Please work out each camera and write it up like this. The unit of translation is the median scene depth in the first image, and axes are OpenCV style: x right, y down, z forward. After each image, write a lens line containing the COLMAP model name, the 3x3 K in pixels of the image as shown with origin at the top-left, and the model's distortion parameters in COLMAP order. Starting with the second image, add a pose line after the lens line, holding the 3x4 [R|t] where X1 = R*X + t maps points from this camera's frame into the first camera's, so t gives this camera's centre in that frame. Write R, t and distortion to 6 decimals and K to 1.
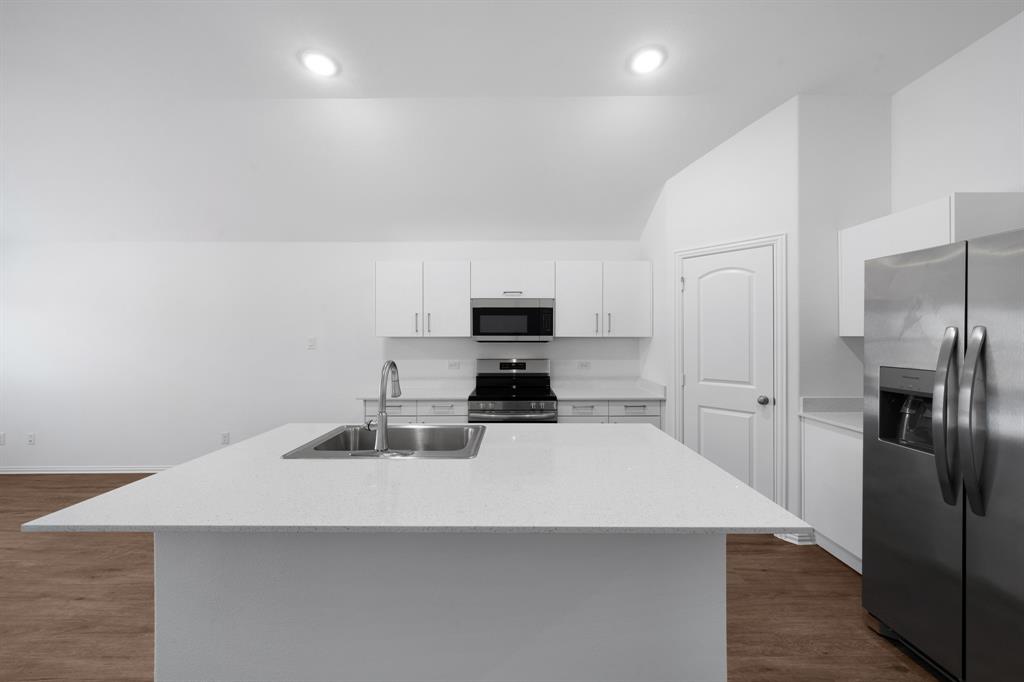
lens RADIAL K [[354.1, 0, 515.9], [0, 354.1, 336.6], [0, 0, 1]] dist [0.000777, 0.000029]
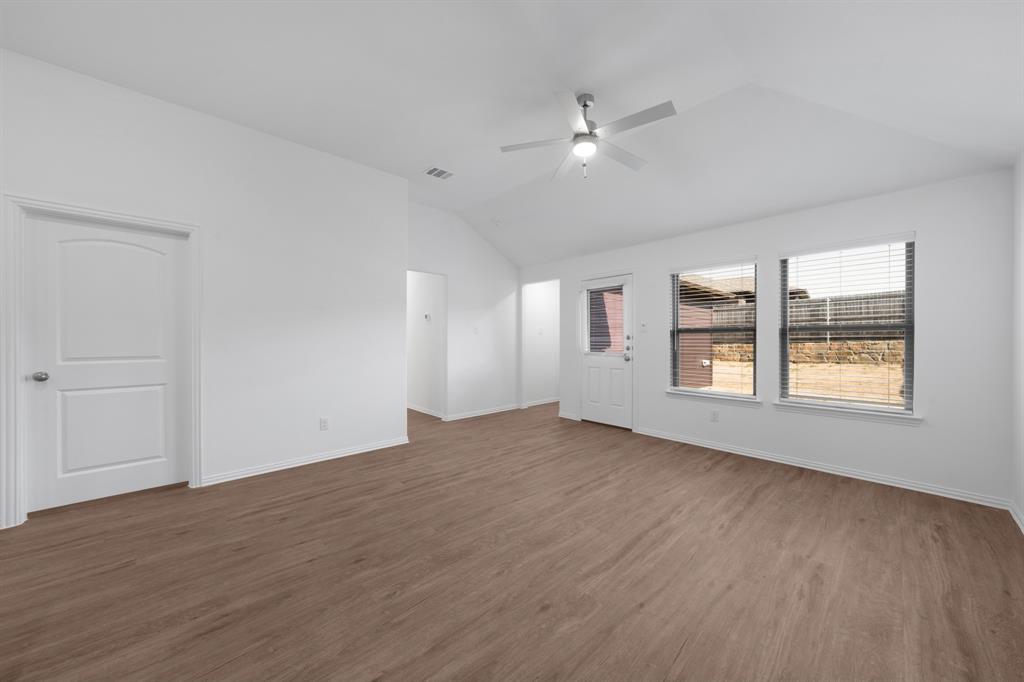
lens RADIAL K [[354.1, 0, 516.9], [0, 354.1, 339.9], [0, 0, 1]] dist [0.000777, 0.000029]
pose [[-0.734022, 0.002154, -0.679122, -0.603509], [0.004434, 0.999989, -0.001621, 0.069078], [0.679111, -0.004201, -0.734023, 1.019140]]
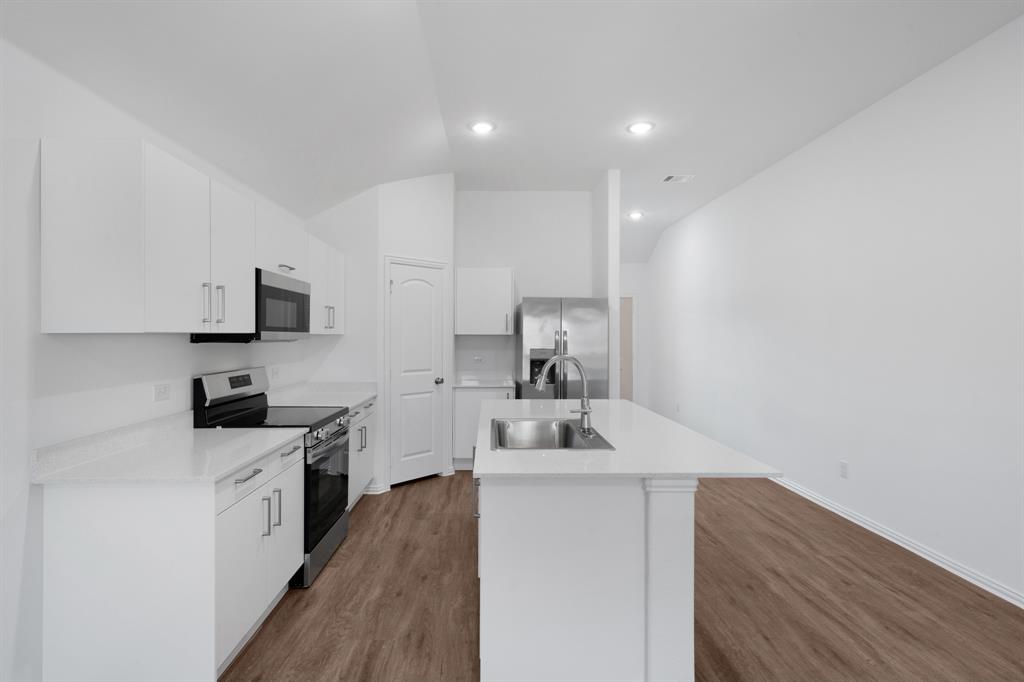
lens RADIAL K [[500.8, 0, 491.6], [0, 500.8, 325.1], [0, 0, 1]] dist [-0.001877, 0.000118]
pose [[-0.000491, 0.019346, 0.999813, -1.033852], [-0.004001, 0.999805, -0.019348, 0.001188], [-0.999992, -0.004010, -0.000413, 0.662379]]
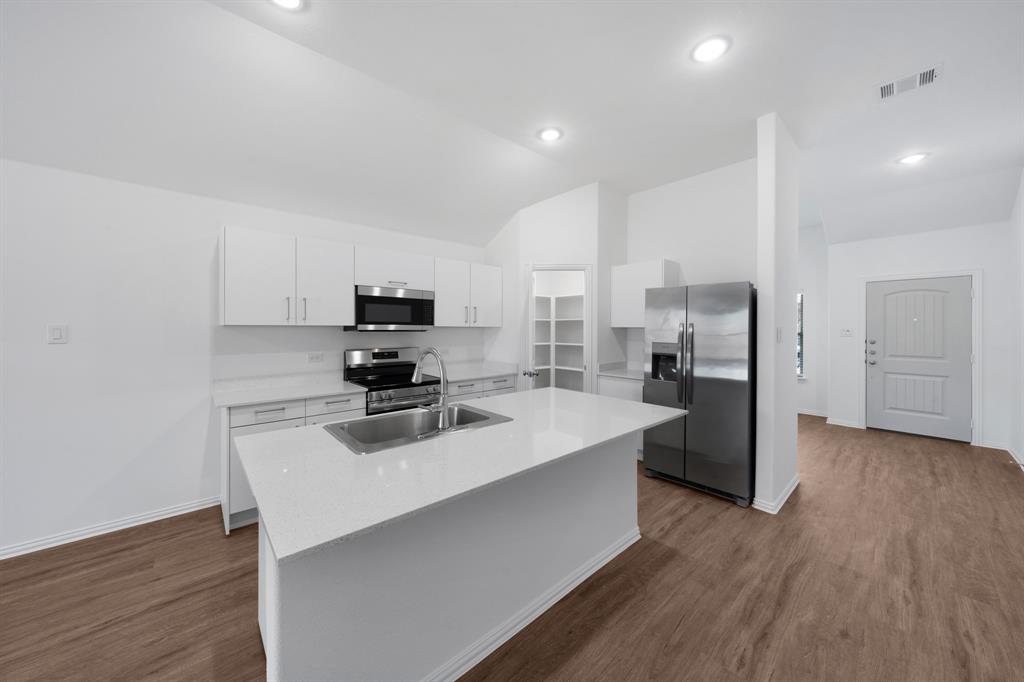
lens RADIAL K [[354.1, 0, 512.7], [0, 354.1, 328.3], [0, 0, 1]] dist [0.000777, 0.000029]
pose [[0.746715, 0.002170, 0.665140, -0.476925], [-0.006168, 0.999974, 0.003663, 0.001000], [-0.665115, -0.006838, 0.746709, 0.018504]]
